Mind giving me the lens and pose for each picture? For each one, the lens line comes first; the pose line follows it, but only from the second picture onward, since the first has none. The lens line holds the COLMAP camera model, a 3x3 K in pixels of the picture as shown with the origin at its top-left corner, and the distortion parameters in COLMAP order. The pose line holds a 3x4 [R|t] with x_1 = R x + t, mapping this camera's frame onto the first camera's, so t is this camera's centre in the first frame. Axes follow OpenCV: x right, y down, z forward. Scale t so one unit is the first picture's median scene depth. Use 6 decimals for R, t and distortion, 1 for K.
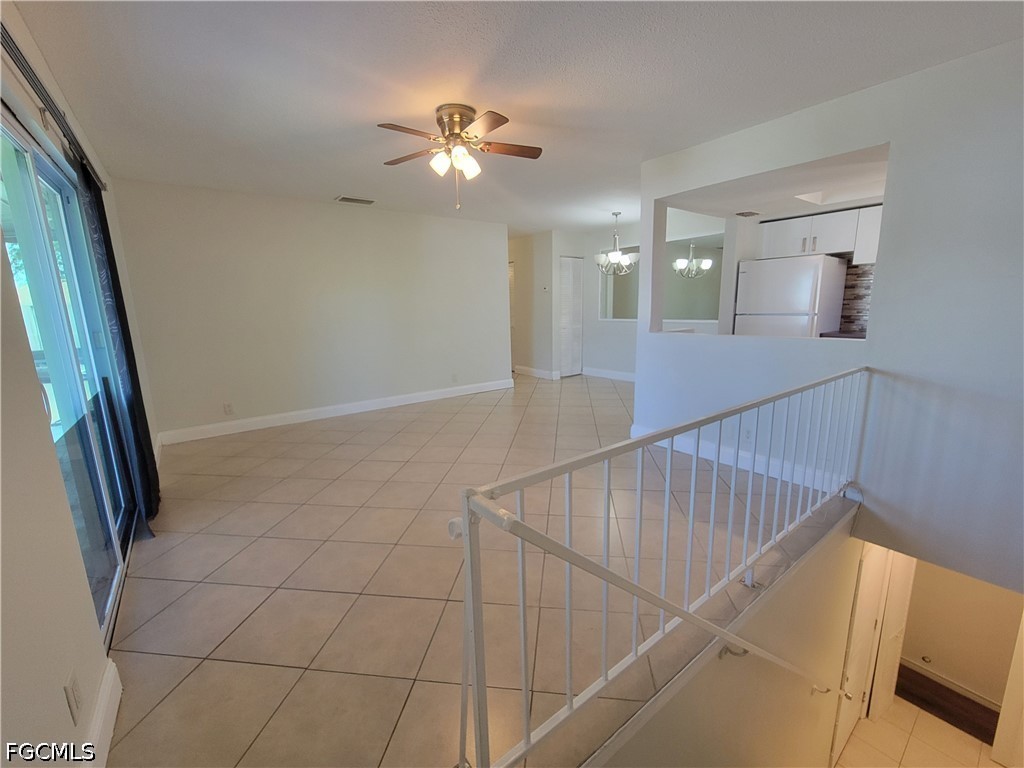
lens RADIAL K [[422.0, 0, 514.3], [0, 422.0, 388.5], [0, 0, 1]] dist [-0.002312, 0.000137]
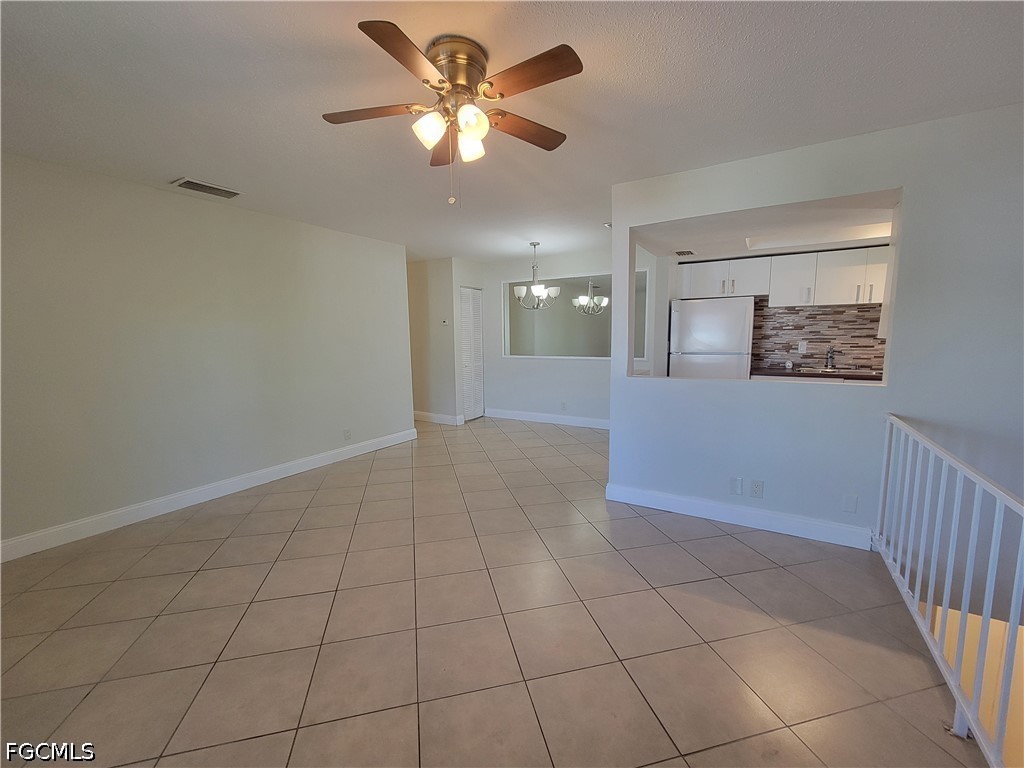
lens RADIAL K [[419.9, 0, 512.3], [0, 419.9, 389.6], [0, 0, 1]] dist [-0.004198, 0.000917]
pose [[0.934099, -0.036891, 0.355103, -0.219659], [0.061779, 0.996344, -0.059001, -0.073444], [-0.351628, 0.077051, 0.932963, 0.294992]]
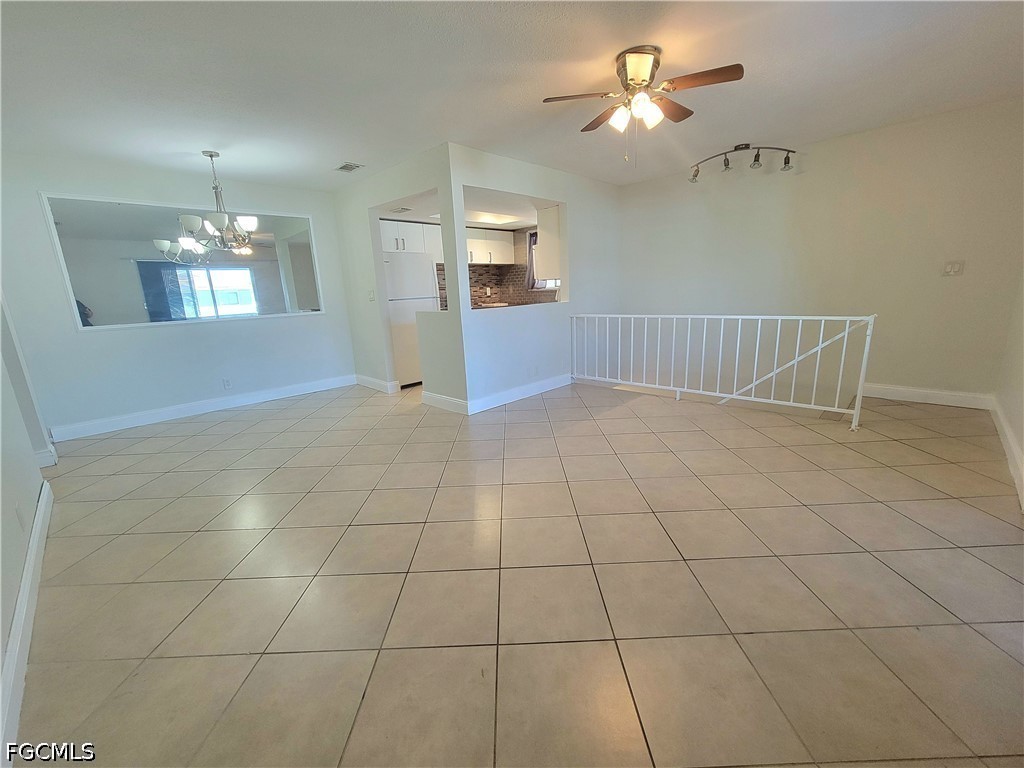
lens RADIAL K [[419.9, 0, 512.3], [0, 419.9, 389.6], [0, 0, 1]] dist [-0.004198, 0.000917]
pose [[-0.132126, -0.207139, 0.969348, -0.815962], [0.234084, 0.943741, 0.233574, -0.177665], [-0.963196, 0.257770, -0.076205, 1.090558]]
